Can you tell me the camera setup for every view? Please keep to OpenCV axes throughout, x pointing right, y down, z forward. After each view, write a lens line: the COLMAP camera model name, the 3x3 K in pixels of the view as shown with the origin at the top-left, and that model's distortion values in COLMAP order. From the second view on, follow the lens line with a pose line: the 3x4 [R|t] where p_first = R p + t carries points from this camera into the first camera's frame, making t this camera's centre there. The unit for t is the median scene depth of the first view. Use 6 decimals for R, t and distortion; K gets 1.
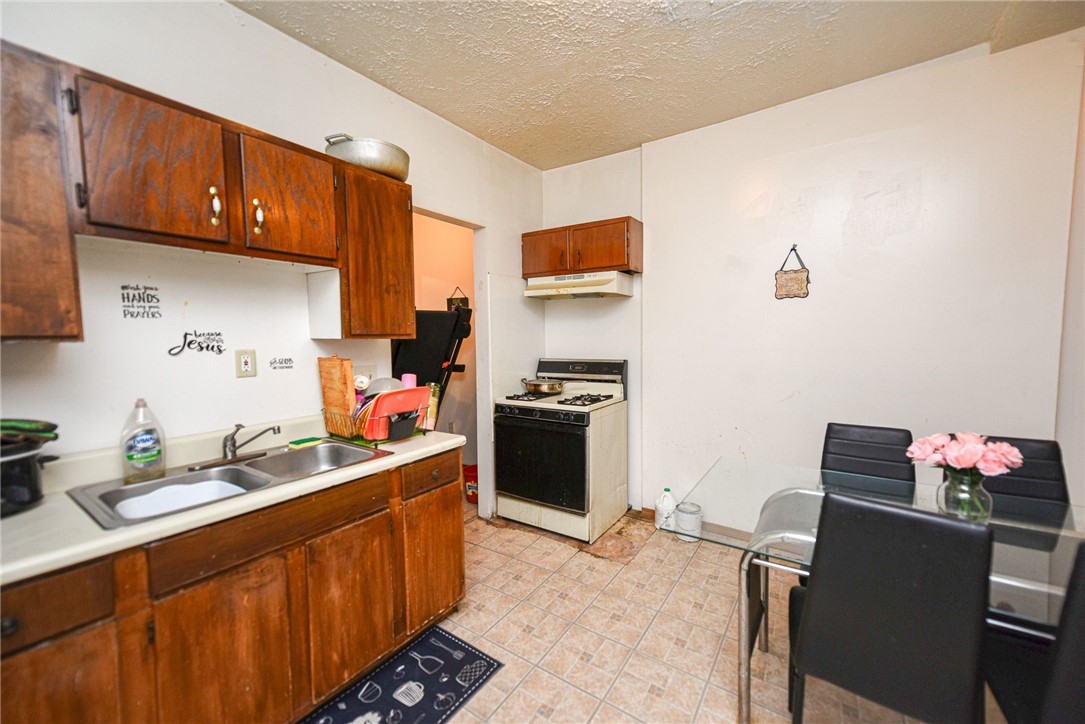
lens RADIAL K [[423.6, 0, 548.2], [0, 423.6, 361.2], [0, 0, 1]] dist [-0.000923, -0.000073]
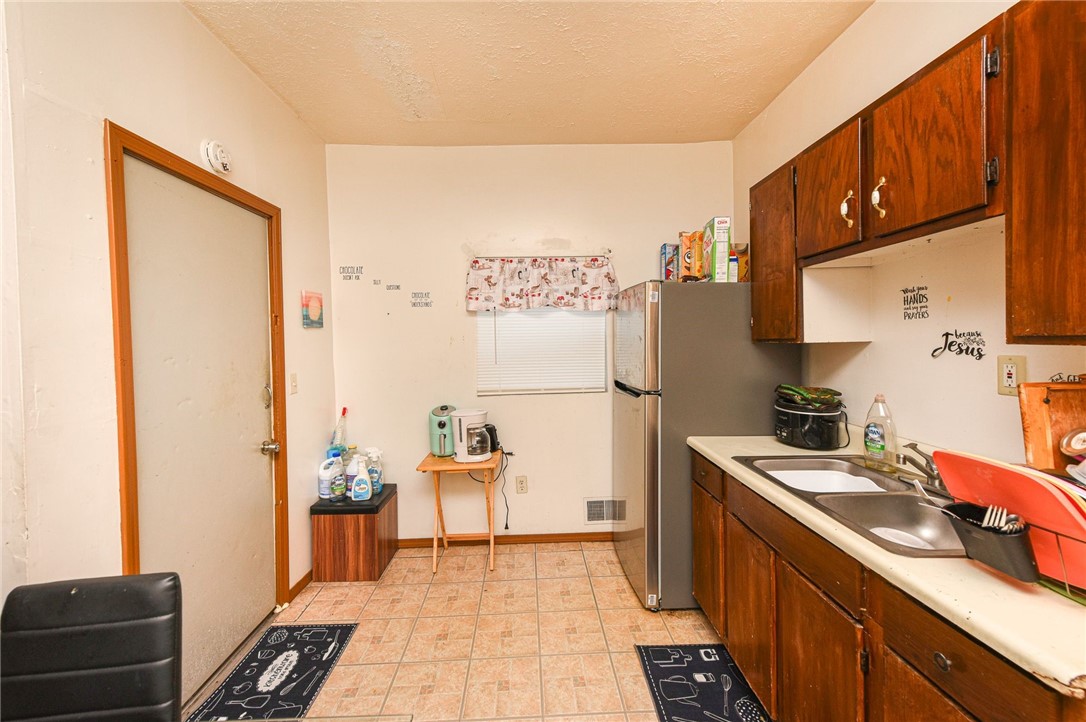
lens RADIAL K [[432.7, 0, 541.1], [0, 432.7, 347.8], [0, 0, 1]] dist [0.010880, 0.000142]
pose [[-0.808308, 0.034037, -0.587775, 0.350957], [-0.009428, 0.997451, 0.070726, -0.090076], [0.588684, 0.062710, -0.805927, 1.209150]]
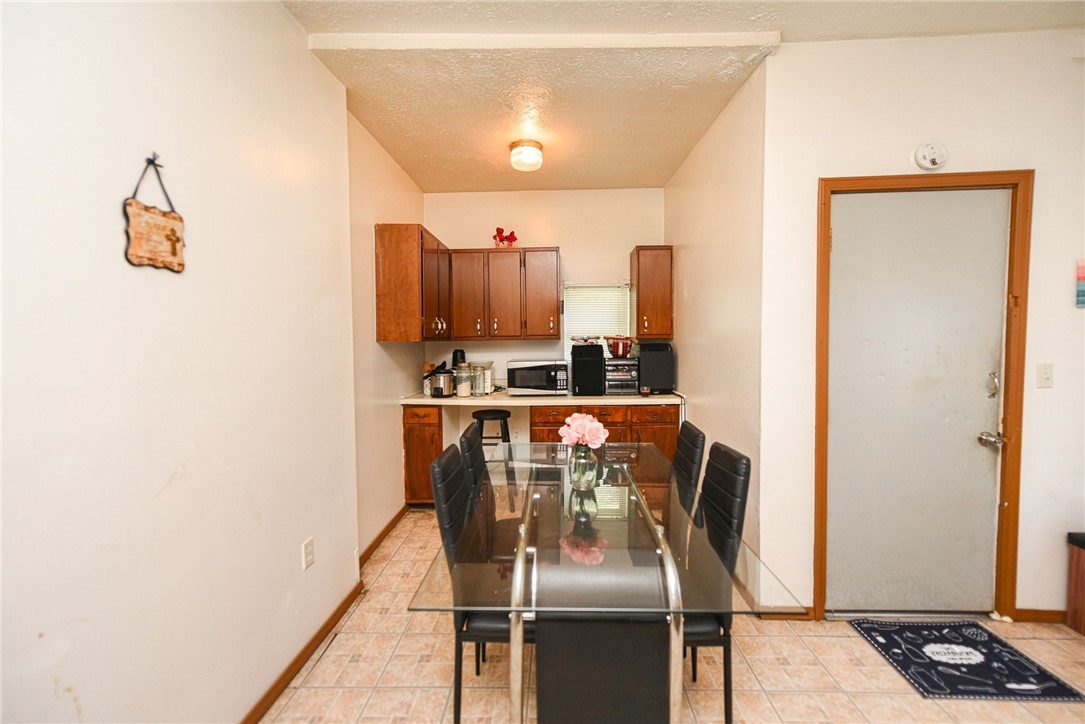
lens RADIAL K [[423.6, 0, 540.8], [0, 423.6, 357.1], [0, 0, 1]] dist [-0.000923, -0.000073]
pose [[-0.533616, -0.015223, 0.845590, -0.056971], [0.068014, 0.995827, 0.060849, -0.079692], [-0.842988, 0.089982, -0.530354, 1.356957]]
